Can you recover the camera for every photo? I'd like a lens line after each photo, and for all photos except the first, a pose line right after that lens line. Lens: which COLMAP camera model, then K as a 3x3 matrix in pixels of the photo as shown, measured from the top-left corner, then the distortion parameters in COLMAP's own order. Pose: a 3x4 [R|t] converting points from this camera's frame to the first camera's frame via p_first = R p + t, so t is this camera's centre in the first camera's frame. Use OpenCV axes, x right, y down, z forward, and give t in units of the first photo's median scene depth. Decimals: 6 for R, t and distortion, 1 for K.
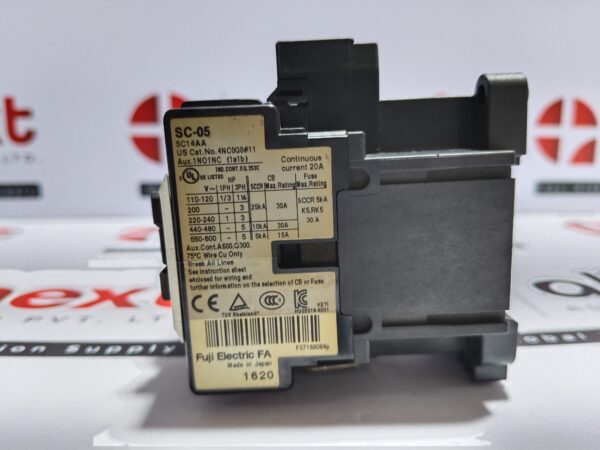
lens RADIAL K [[489.9, 0, 298.1], [0, 489.9, 225.8], [0, 0, 1]] dist [-0.059156, -0.012725]
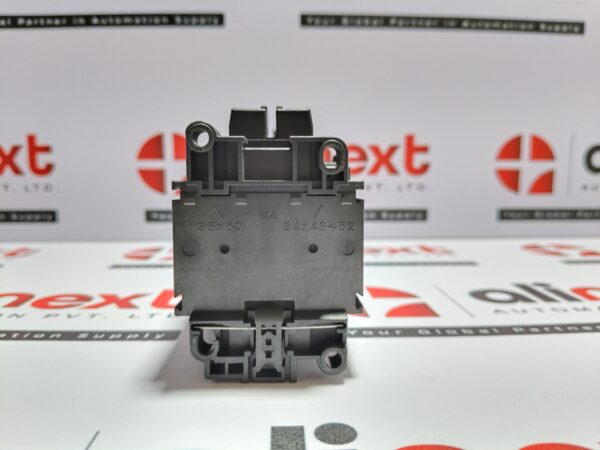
lens RADIAL K [[484.8, 0, 299.6], [0, 484.8, 221.1], [0, 0, 1]] dist [-0.044372, -0.006967]
pose [[0.999924, 0.001425, -0.012219, 0.116658], [-0.002354, 0.997075, -0.076392, 0.052260], [0.012075, 0.076415, 0.997003, -0.273749]]
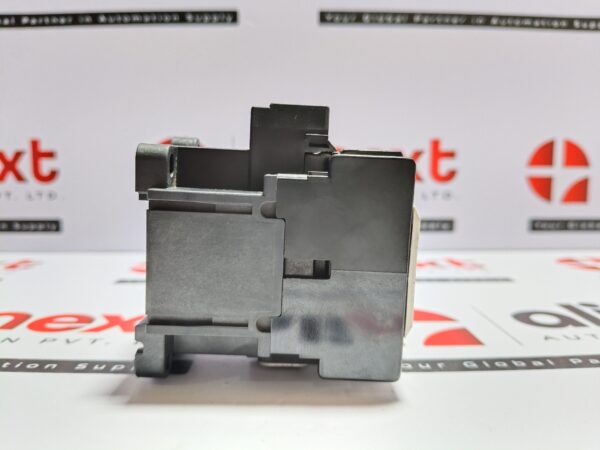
lens RADIAL K [[484.9, 0, 300.0], [0, 484.9, 225.0], [0, 0, 1]] dist [-0.053908, -0.006297]
pose [[0.999527, 0.004291, -0.030445, 0.069694], [-0.006687, 0.996847, -0.079061, 0.014207], [0.030010, 0.079227, 0.996405, -0.110439]]
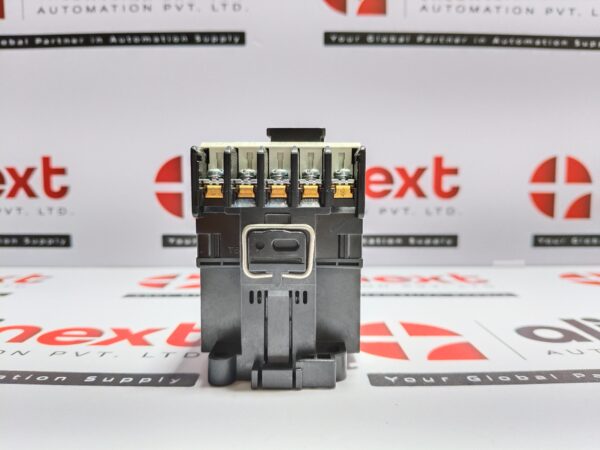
lens RADIAL K [[481.1, 0, 300.0], [0, 481.1, 225.0], [0, 0, 1]] dist [-0.050461, -0.000879]
pose [[0.999130, 0.004149, -0.041504, 0.069776], [-0.008752, 0.993745, -0.111330, 0.016179], [0.040782, 0.111597, 0.992916, -0.129567]]
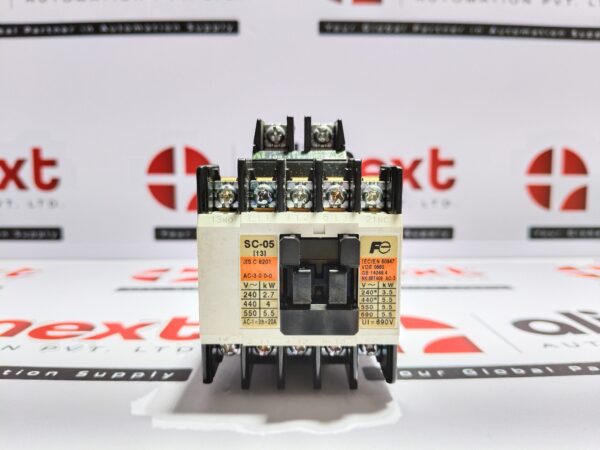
lens RADIAL K [[484.5, 0, 300.0], [0, 484.5, 225.0], [0, 0, 1]] dist [-0.051439, -0.010505]
pose [[0.999528, 0.003681, -0.030513, 0.070017], [-0.006564, 0.995462, -0.094933, 0.013968], [0.030026, 0.095088, 0.995016, -0.118508]]
